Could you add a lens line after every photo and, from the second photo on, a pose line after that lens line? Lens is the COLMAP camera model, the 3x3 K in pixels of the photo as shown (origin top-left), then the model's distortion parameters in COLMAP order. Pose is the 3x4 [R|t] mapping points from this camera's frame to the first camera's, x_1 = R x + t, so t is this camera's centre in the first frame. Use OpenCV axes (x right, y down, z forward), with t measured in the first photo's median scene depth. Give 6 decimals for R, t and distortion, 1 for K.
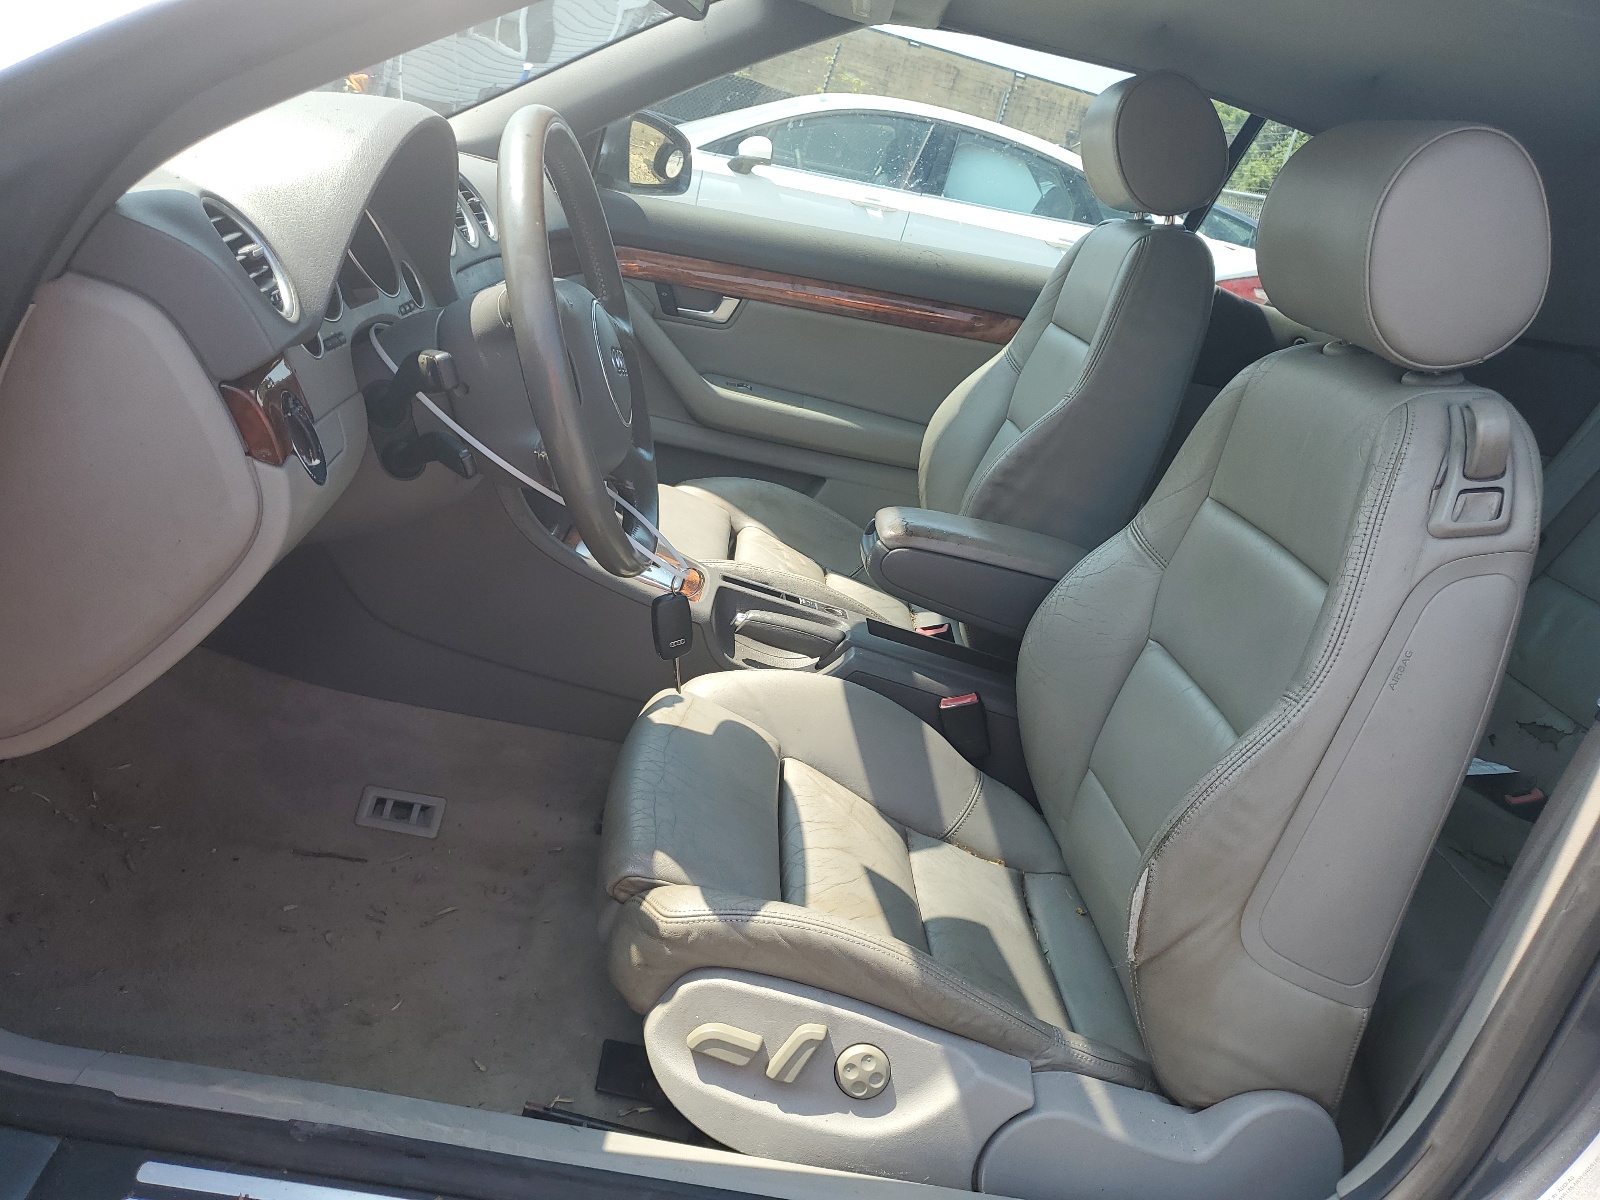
lens RADIAL K [[1204.1, 0, 799.9], [0, 1204.1, 620.2], [0, 0, 1]] dist [0.001968, 0.000206]
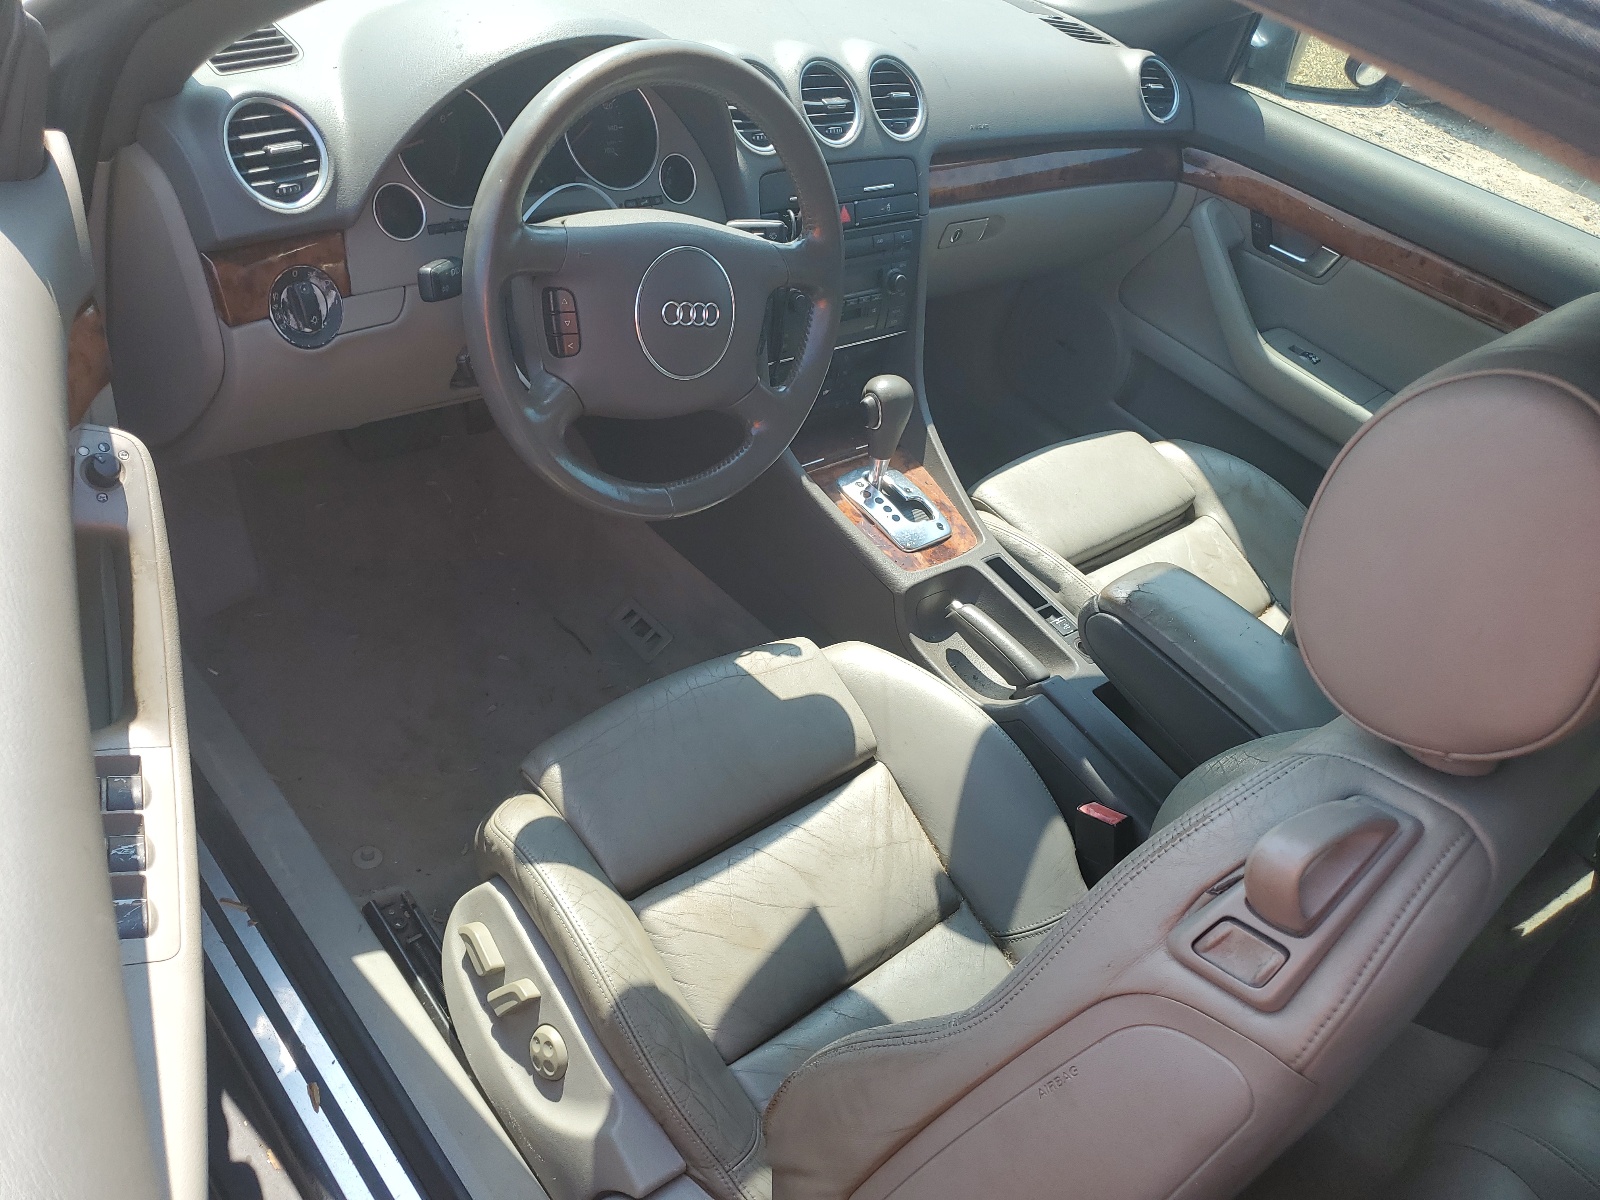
lens RADIAL K [[1219.4, 0, 800.0], [0, 1219.4, 600.0], [0, 0, 1]] dist [0.002119, 0.001729]
pose [[0.680967, 0.433974, -0.589874, 0.444332], [-0.351693, 0.900326, 0.256371, -0.216615], [0.642337, 0.032875, 0.765717, 0.228276]]
